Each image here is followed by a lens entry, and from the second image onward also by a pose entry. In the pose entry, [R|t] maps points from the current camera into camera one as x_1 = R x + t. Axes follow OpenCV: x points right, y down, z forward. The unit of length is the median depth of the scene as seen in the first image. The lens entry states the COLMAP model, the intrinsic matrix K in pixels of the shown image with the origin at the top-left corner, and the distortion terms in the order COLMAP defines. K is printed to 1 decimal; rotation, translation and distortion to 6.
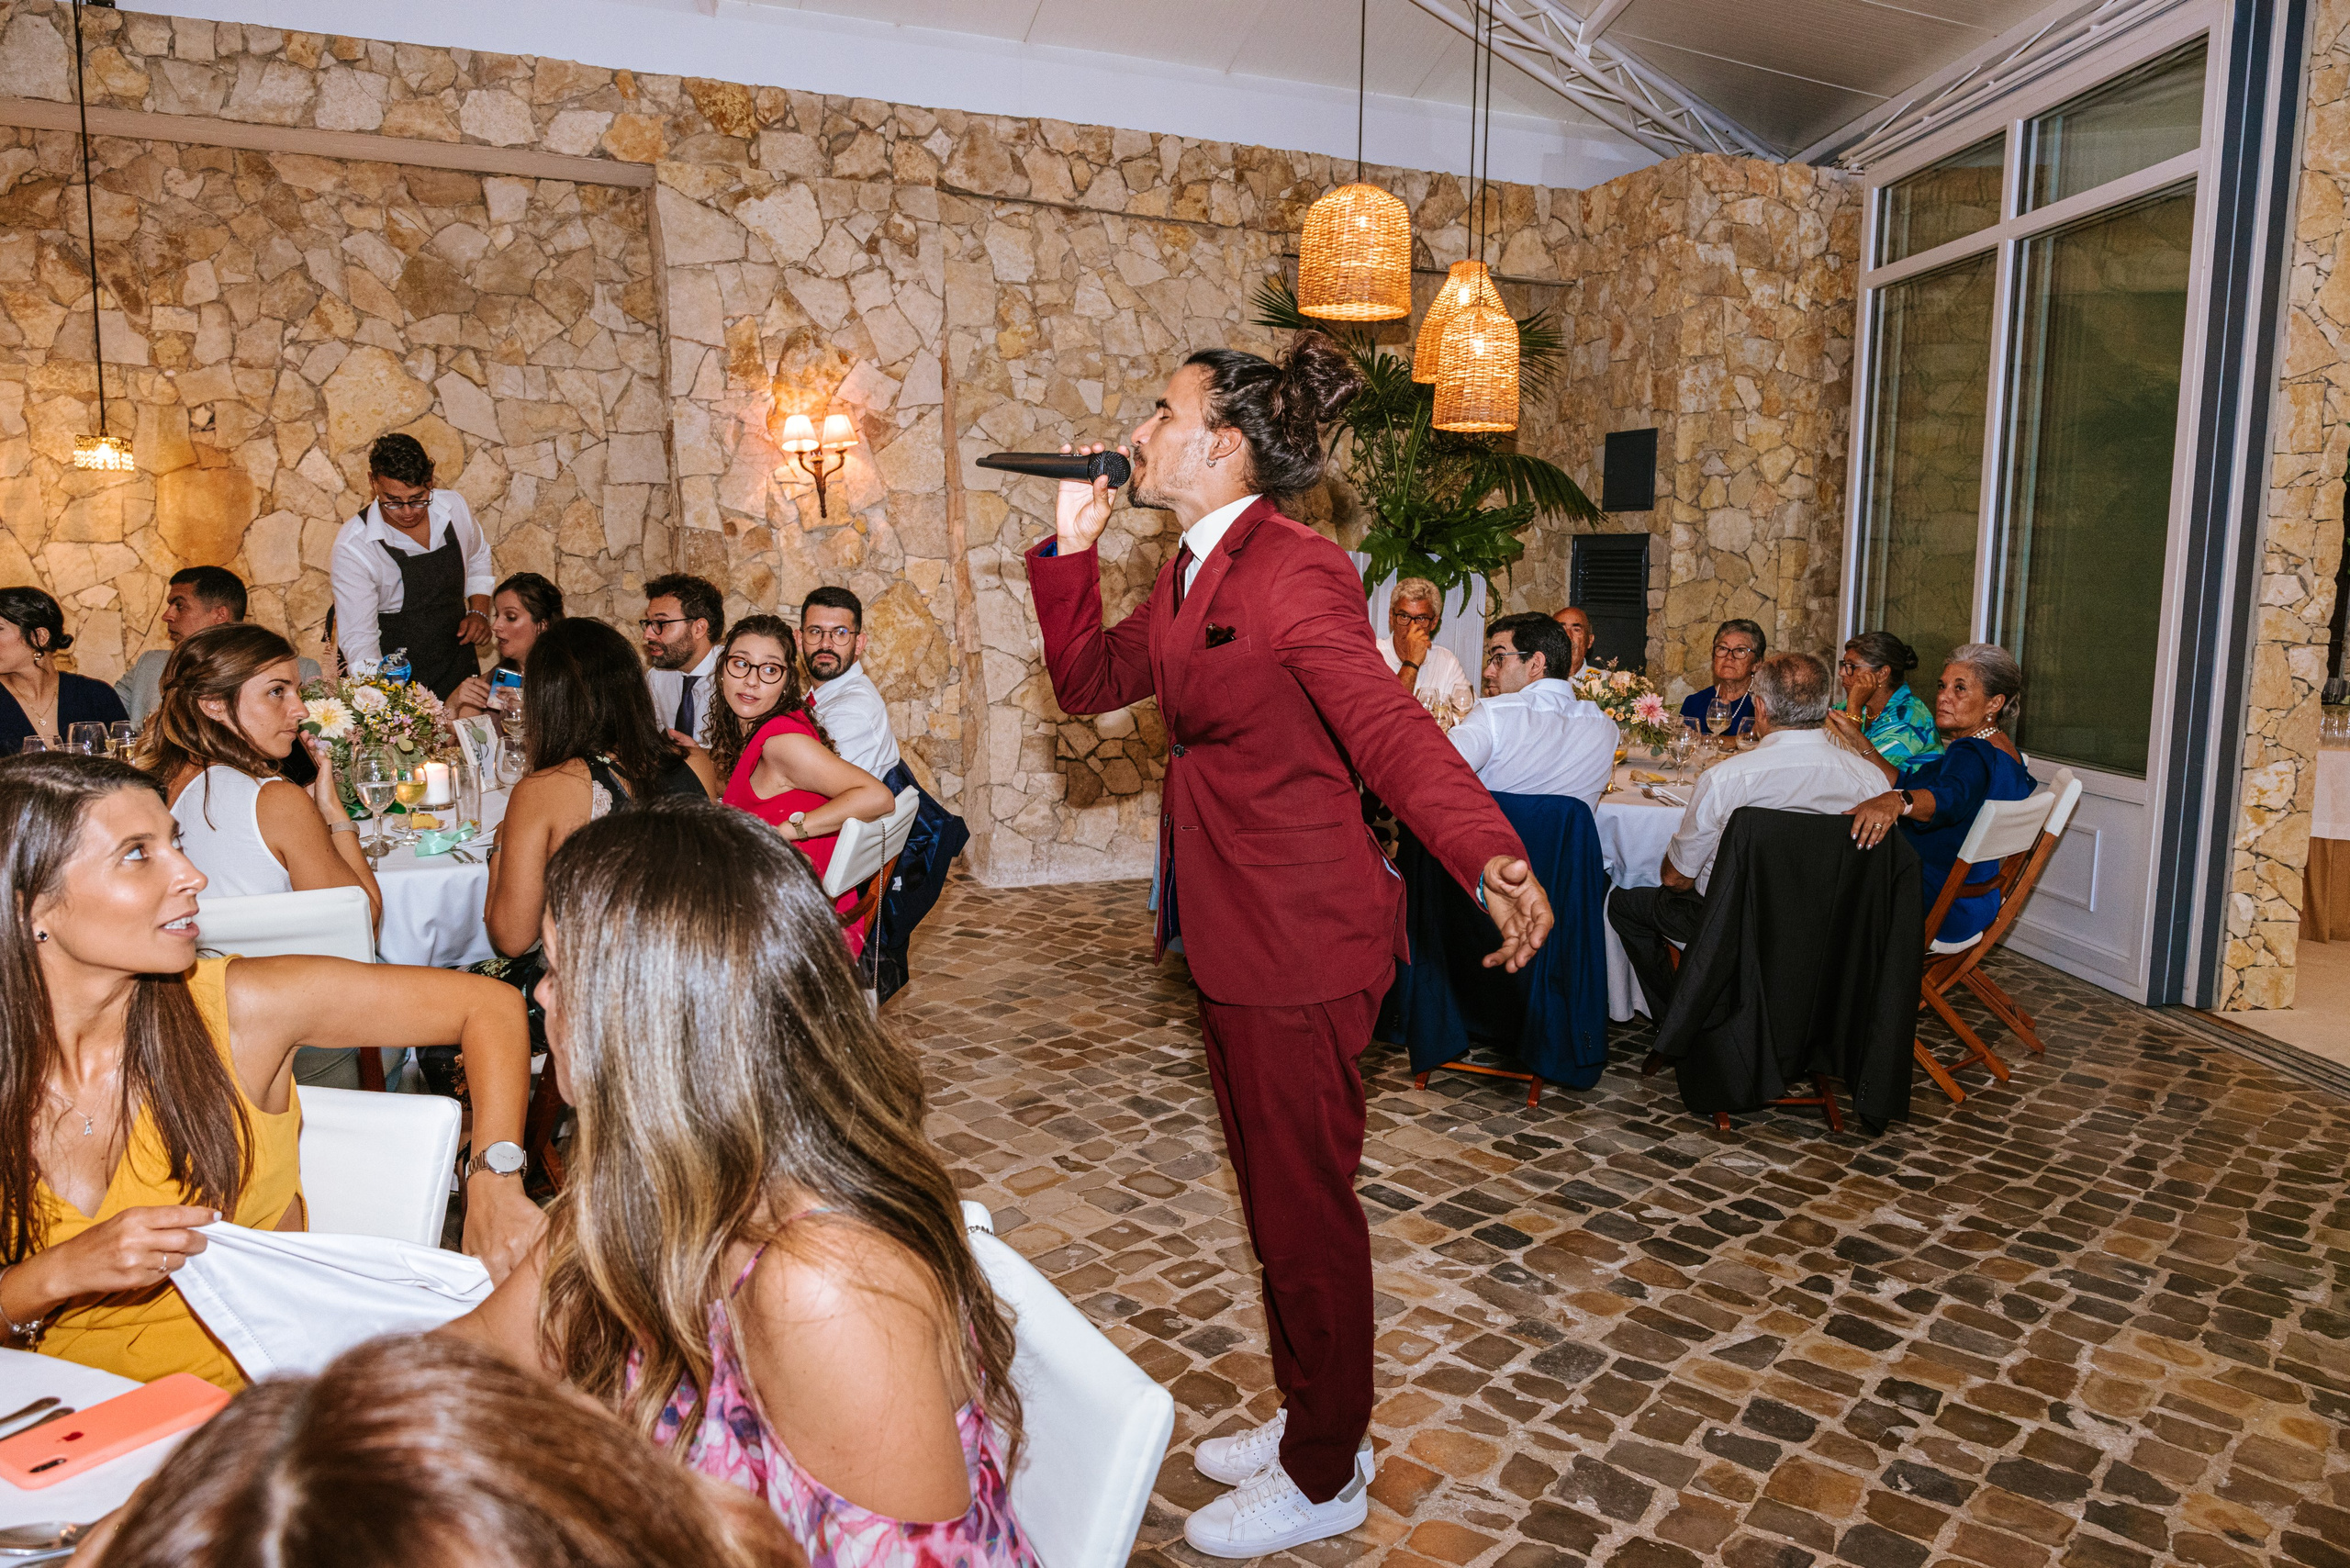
lens RADIAL K [[1632.5, 0, 1175.0], [0, 1632.5, 784.0], [0, 0, 1]] dist [-0.020408, 0.006397]
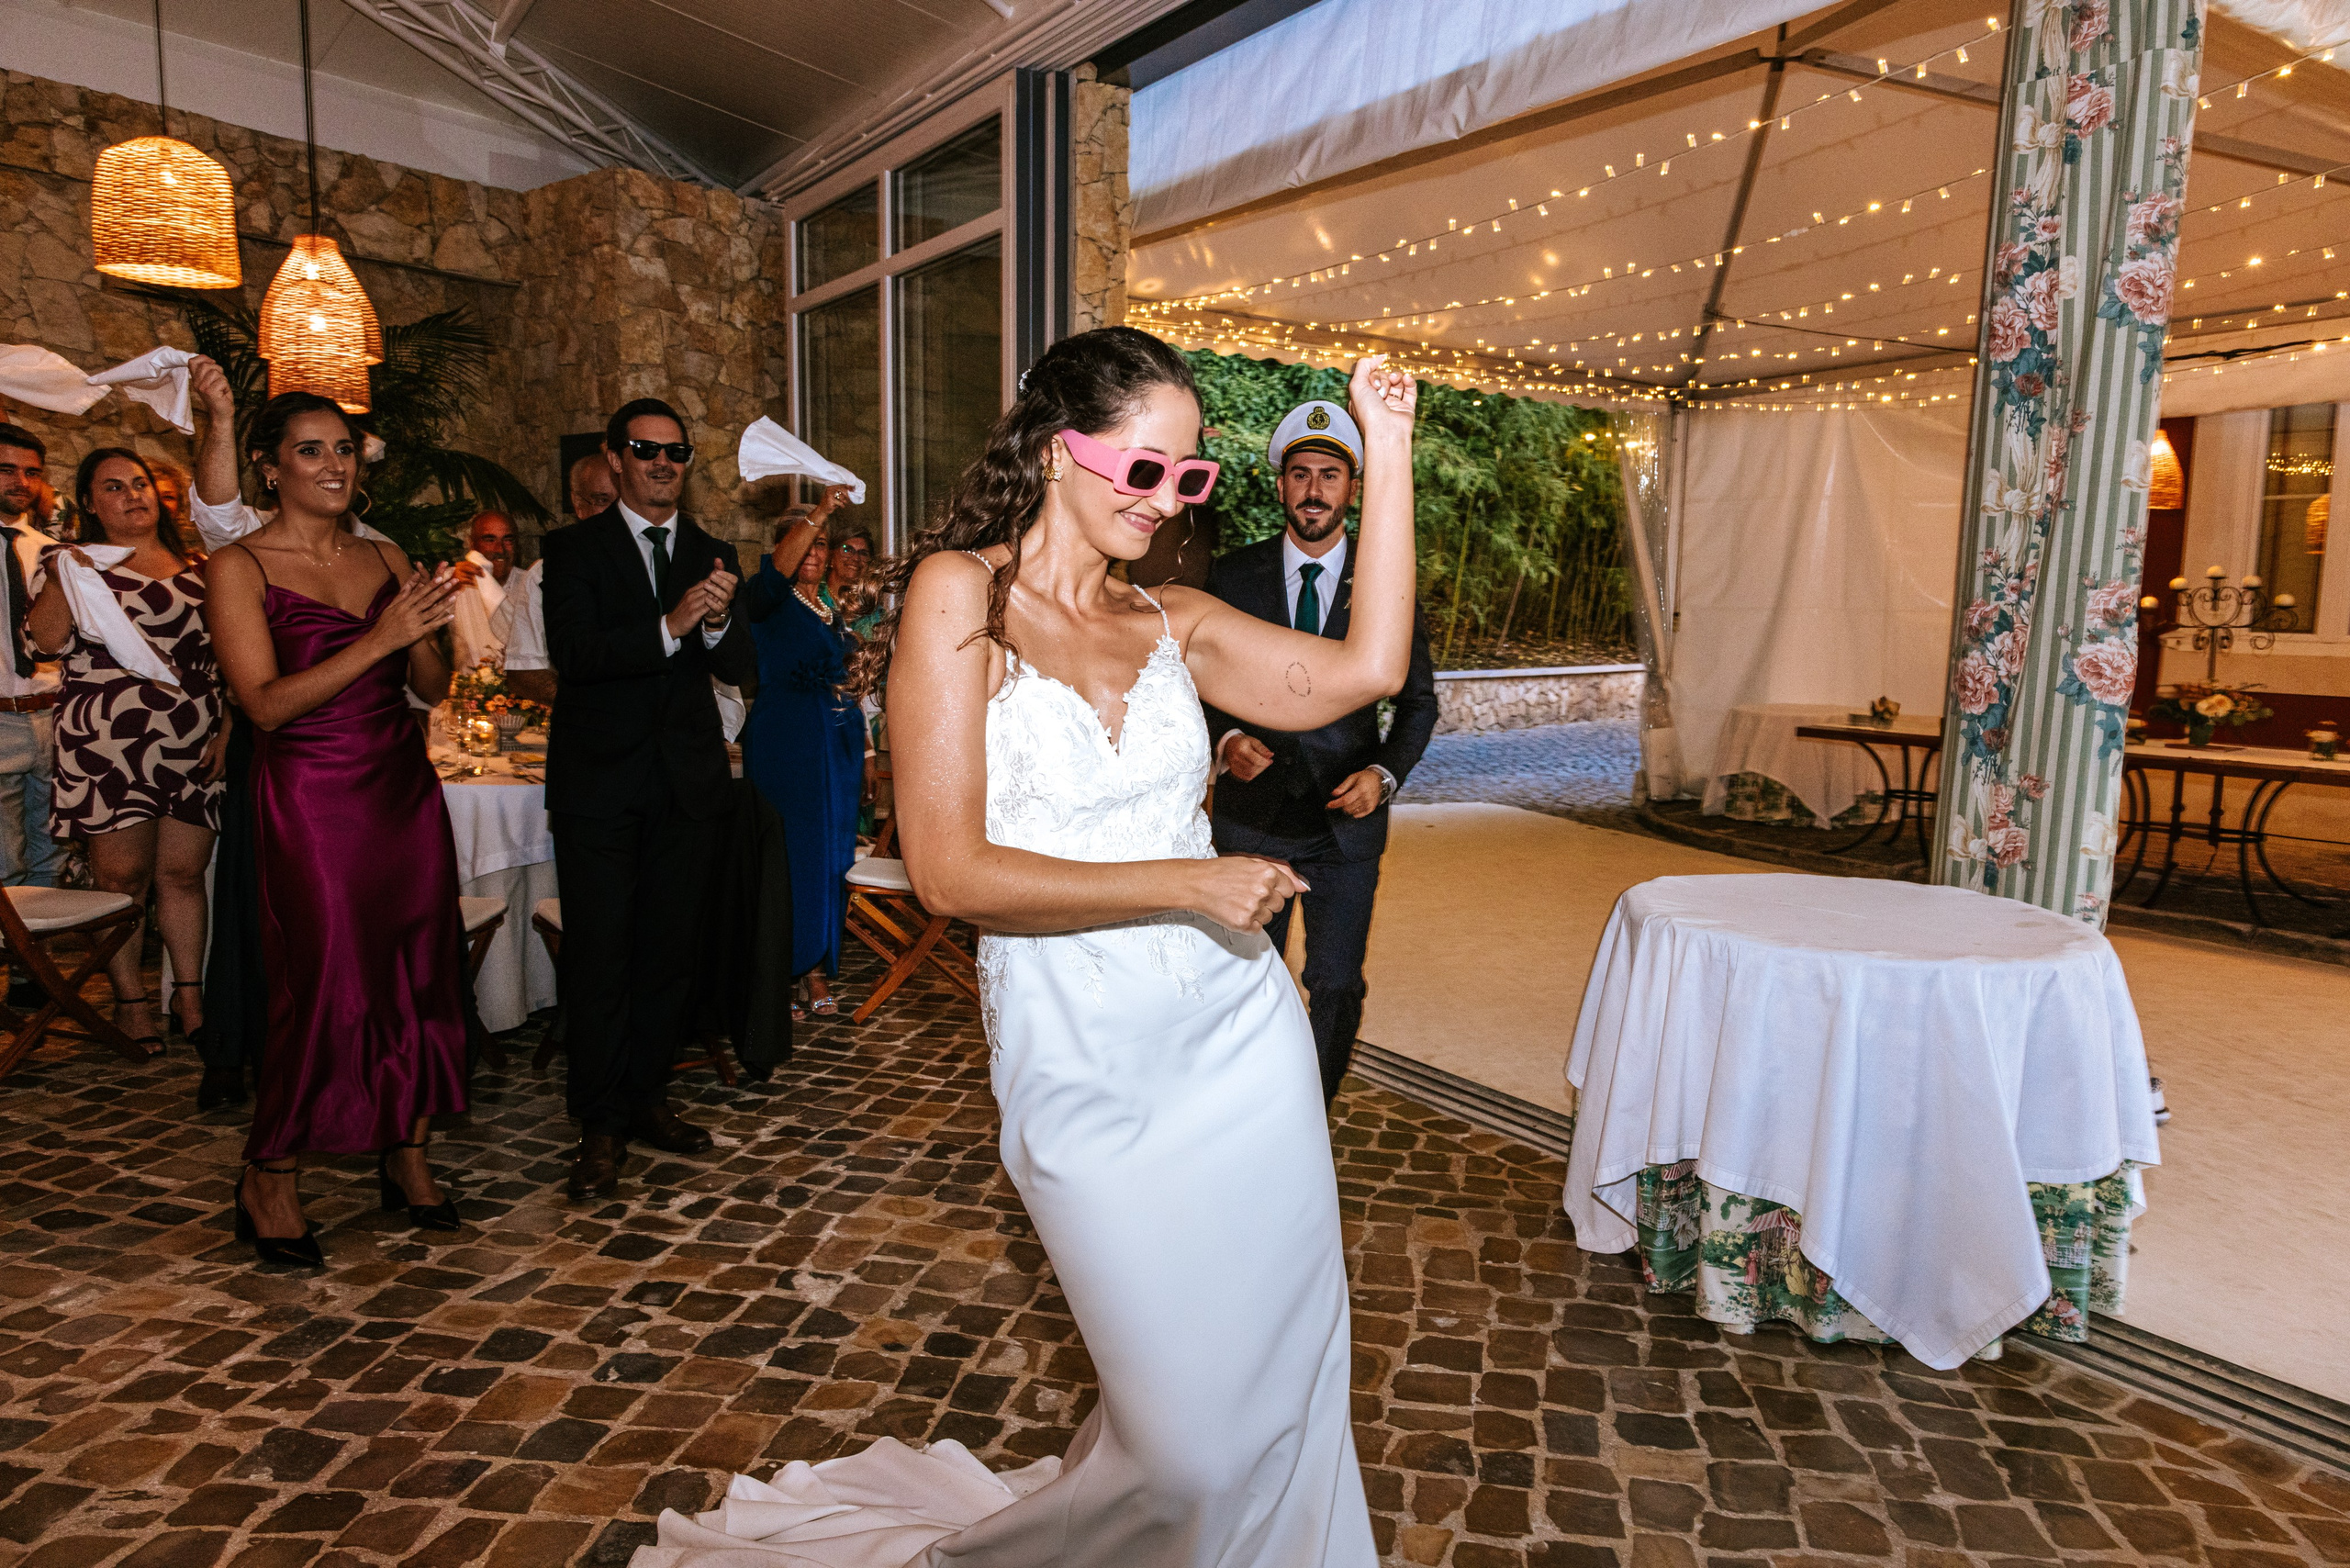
lens RADIAL K [[1561.8, 0, 1175.0], [0, 1561.8, 784.0], [0, 0, 1]] dist [0.008422, -0.010928]
pose [[0.859133, -0.062233, 0.507954, 0.178532], [0.066396, 0.997744, 0.009941, 0.036740], [-0.507427, 0.025185, 0.861327, -0.063021]]
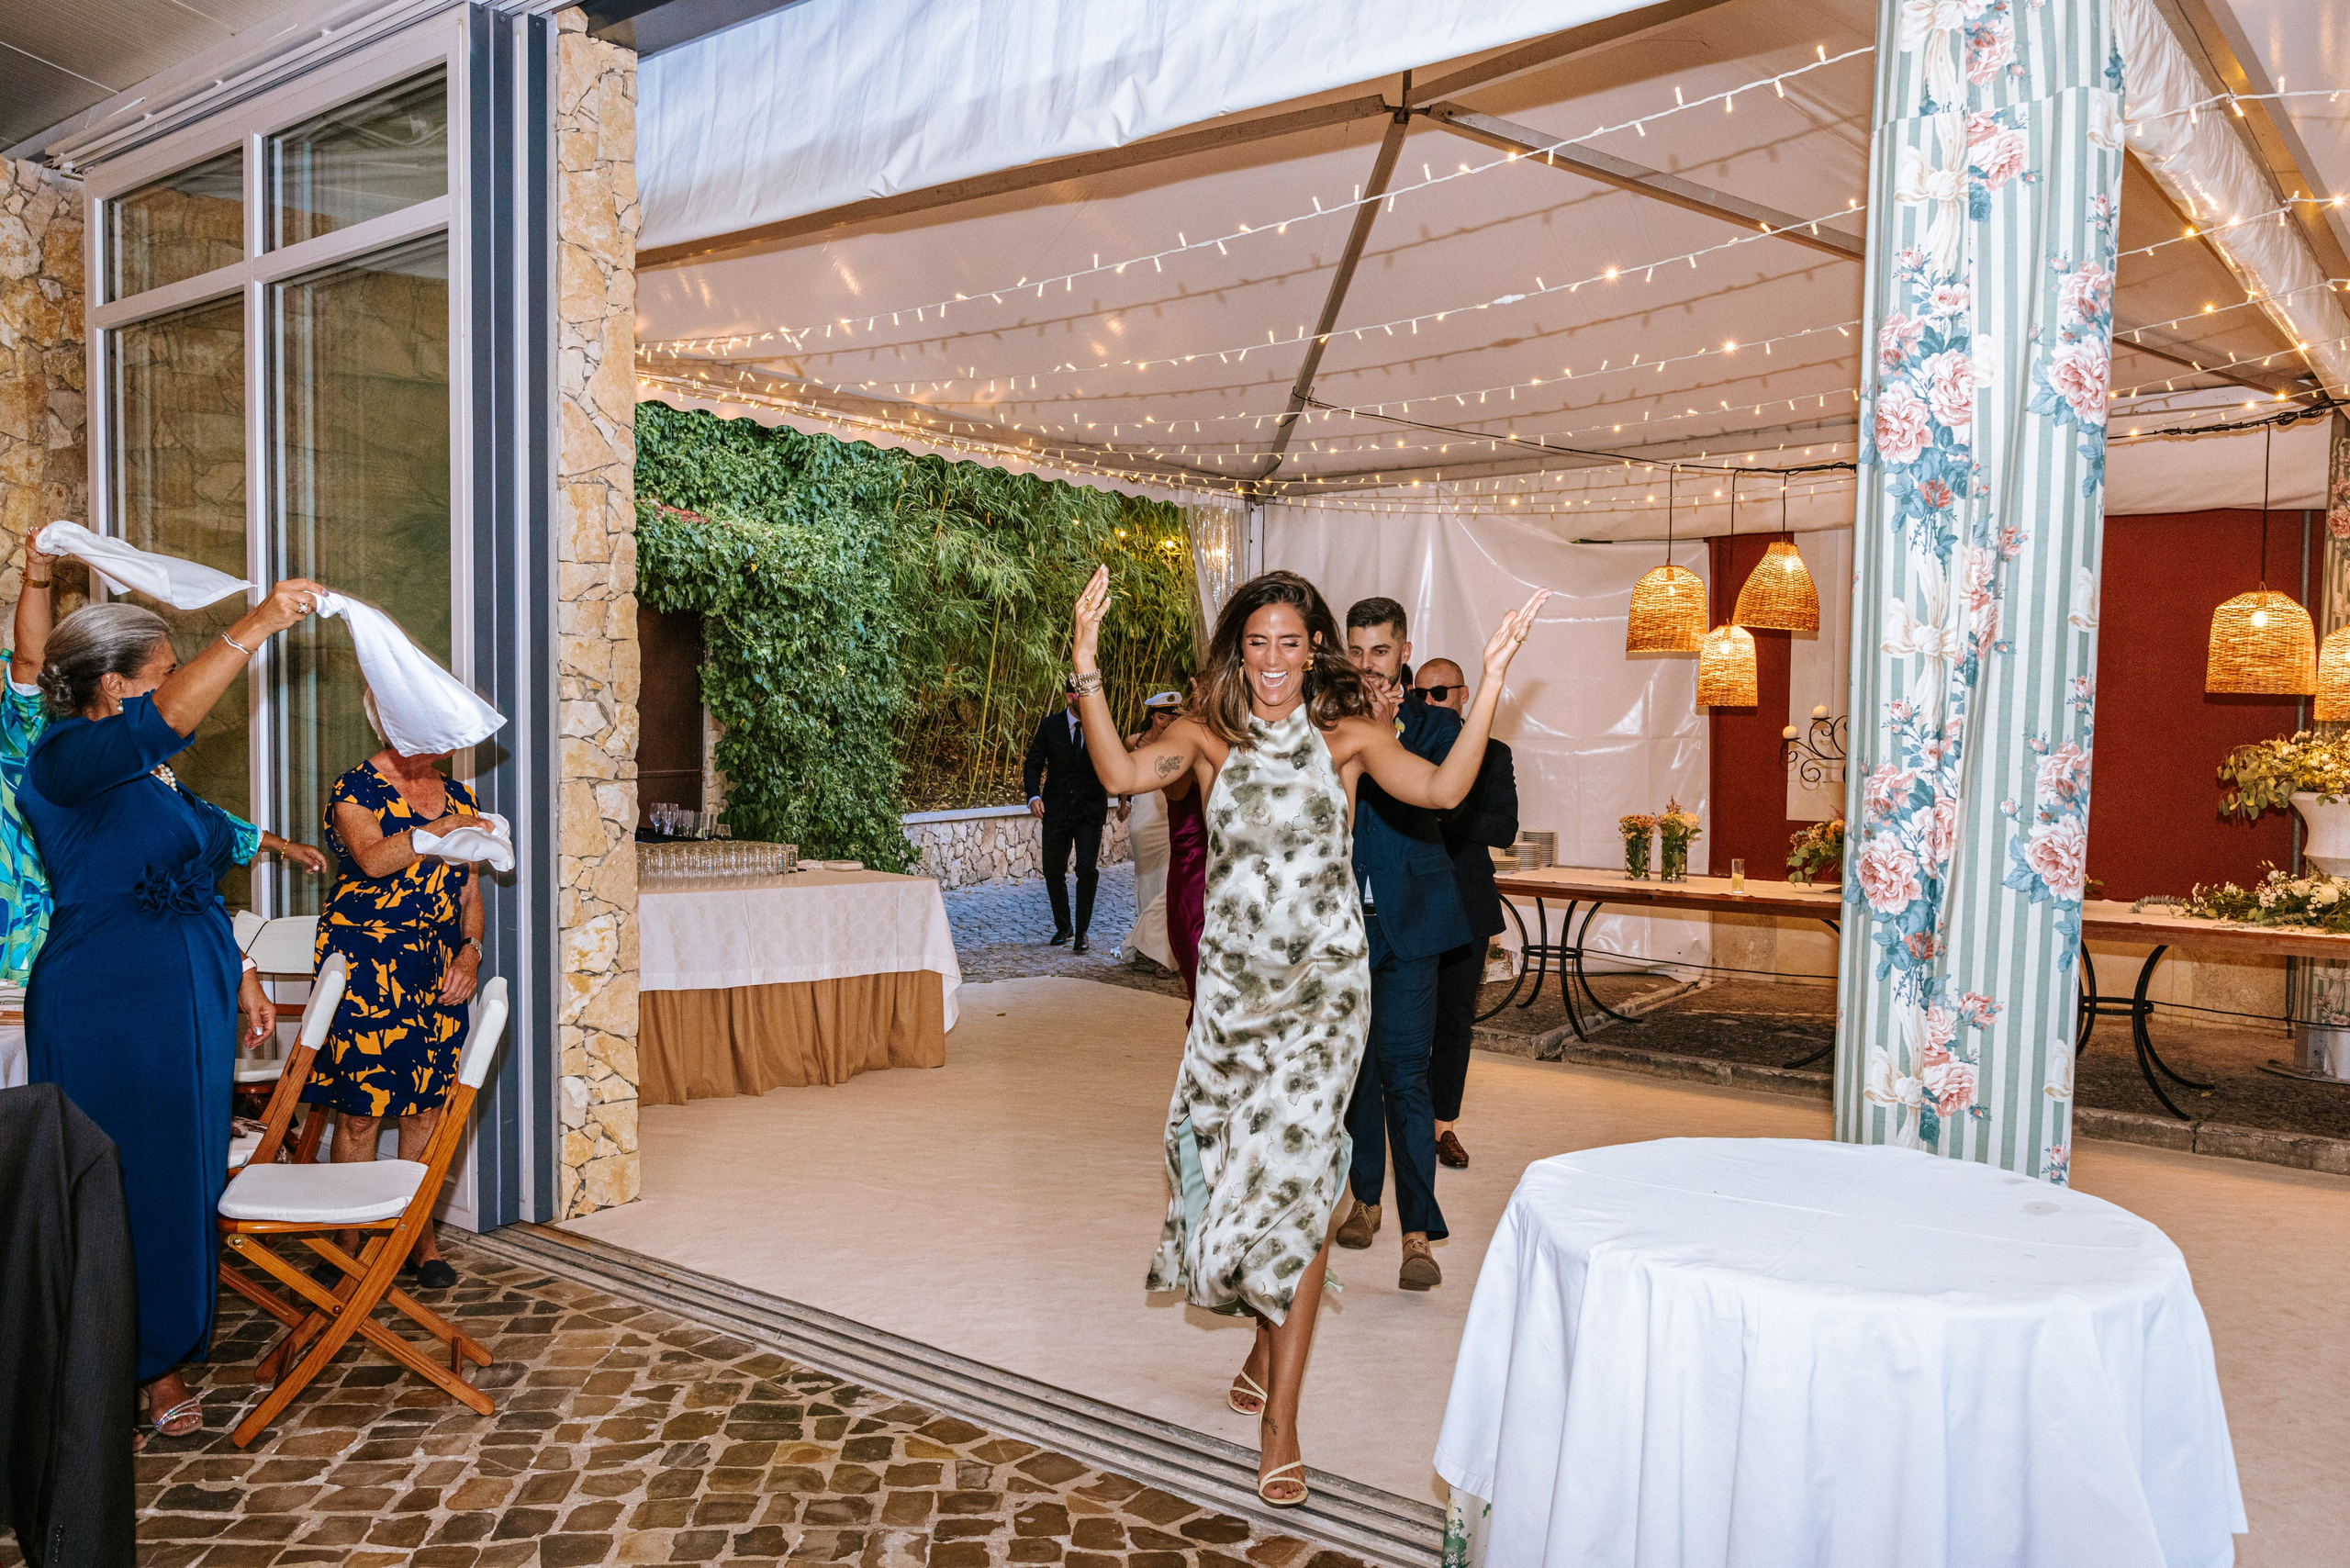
lens RADIAL K [[1800.1, 0, 1175.0], [0, 1800.1, 784.0], [0, 0, 1]] dist [-0.006575, 0.003517]
pose [[0.656944, -0.035512, 0.753103, 0.230063], [0.099670, 0.994214, -0.040063, -0.020951], [-0.747322, 0.101380, 0.656682, 0.188757]]
